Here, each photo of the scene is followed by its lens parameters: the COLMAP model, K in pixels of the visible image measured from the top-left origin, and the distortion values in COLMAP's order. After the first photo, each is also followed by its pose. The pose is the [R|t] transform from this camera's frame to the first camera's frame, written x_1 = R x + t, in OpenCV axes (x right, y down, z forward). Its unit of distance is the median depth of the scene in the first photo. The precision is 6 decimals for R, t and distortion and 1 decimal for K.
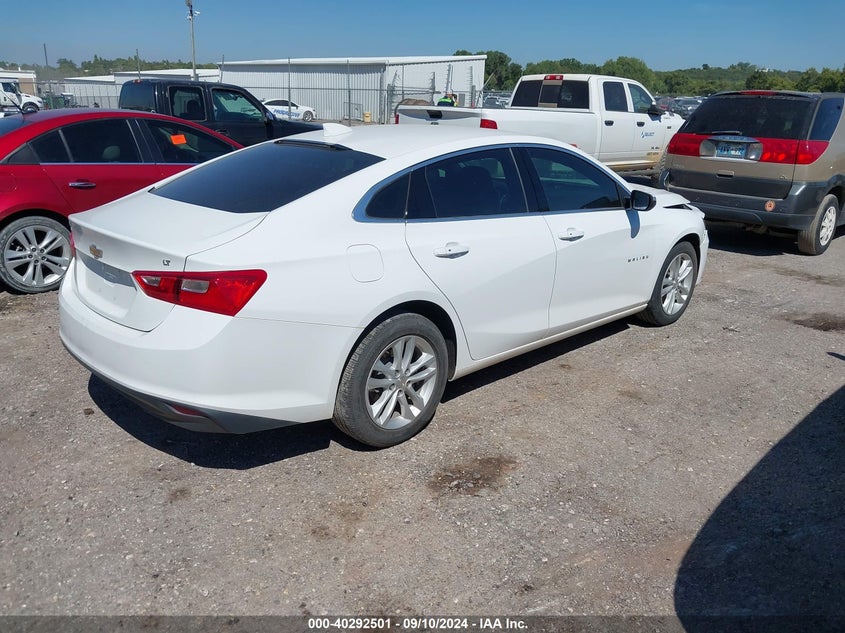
lens RADIAL K [[630.7, 0, 422.5], [0, 630.7, 316.5], [0, 0, 1]] dist [-0.007941, -0.002350]
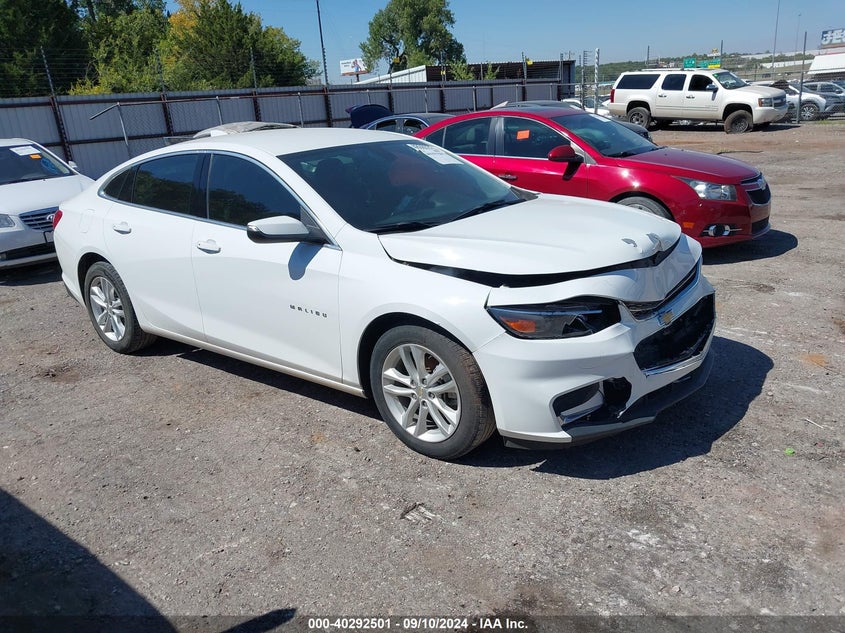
lens RADIAL K [[630.7, 0, 422.5], [0, 630.7, 316.5], [0, 0, 1]] dist [-0.007941, -0.002350]
pose [[0.188045, 0.295384, -0.936690, 1.514654], [-0.245819, 0.937504, 0.246291, -0.429034], [0.950901, 0.183942, 0.248904, 1.348904]]
